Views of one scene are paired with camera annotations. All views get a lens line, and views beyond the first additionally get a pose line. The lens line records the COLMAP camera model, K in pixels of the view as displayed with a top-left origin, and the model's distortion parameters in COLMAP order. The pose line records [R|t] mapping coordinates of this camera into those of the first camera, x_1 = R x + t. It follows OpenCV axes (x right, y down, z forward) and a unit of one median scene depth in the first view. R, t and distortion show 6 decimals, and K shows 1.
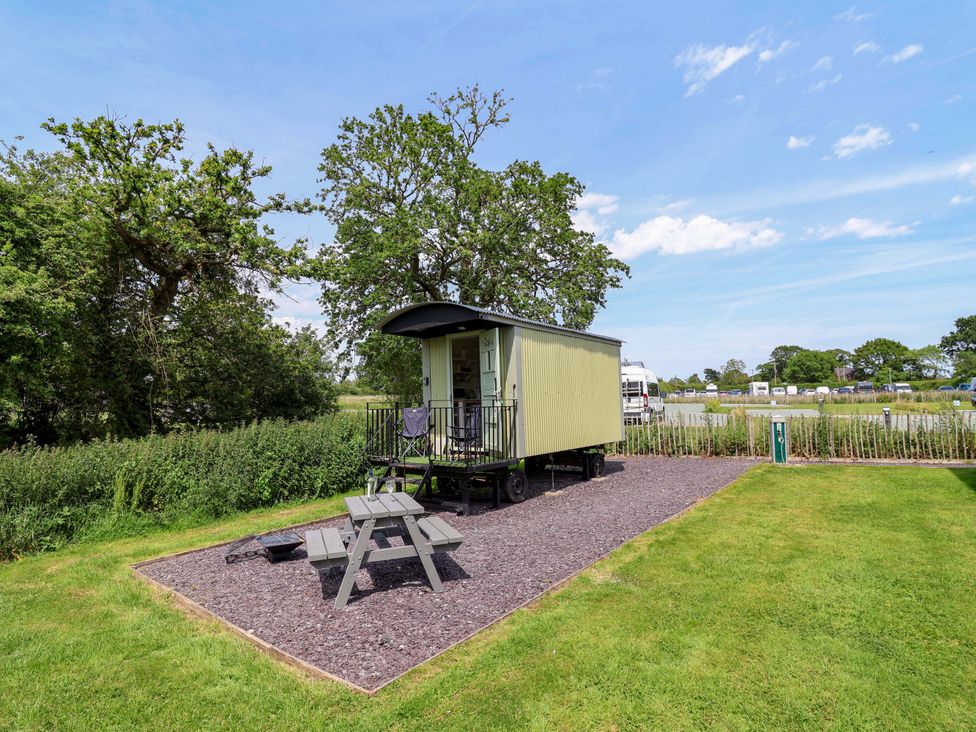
lens RADIAL K [[512.8, 0, 483.8], [0, 512.8, 365.1], [0, 0, 1]] dist [-0.000651, -0.009921]
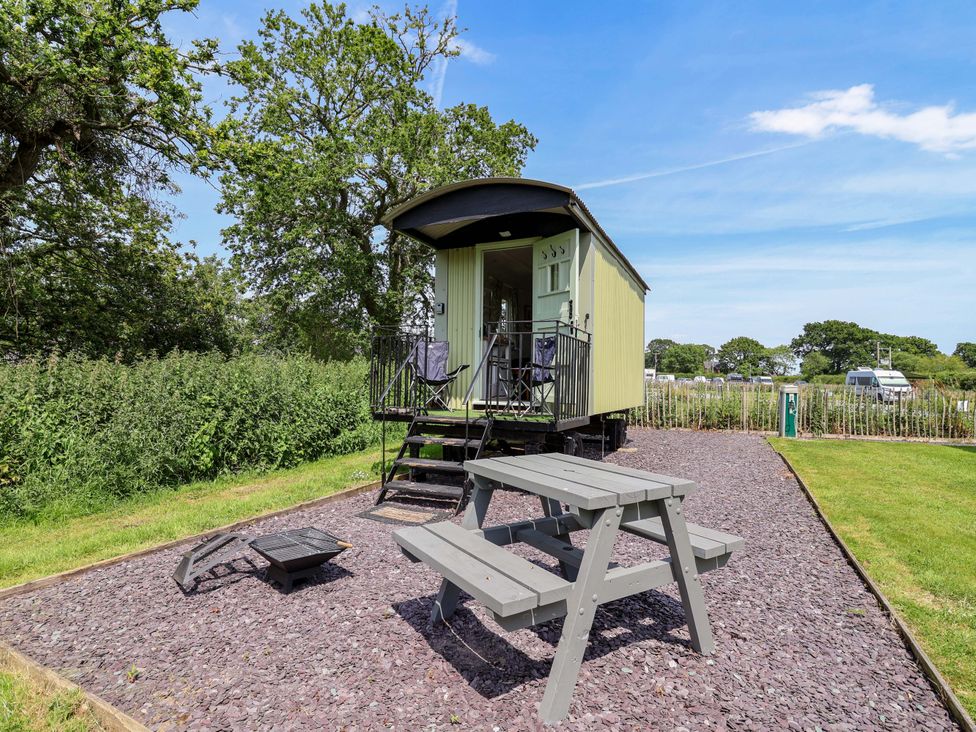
lens RADIAL K [[512.8, 0, 482.6], [0, 512.8, 363.7], [0, 0, 1]] dist [-0.000651, -0.009921]
pose [[0.976736, 0.053736, 0.207604, -0.097332], [-0.061926, 0.997530, 0.033150, 0.039406], [-0.205309, -0.045234, 0.977651, 0.138025]]
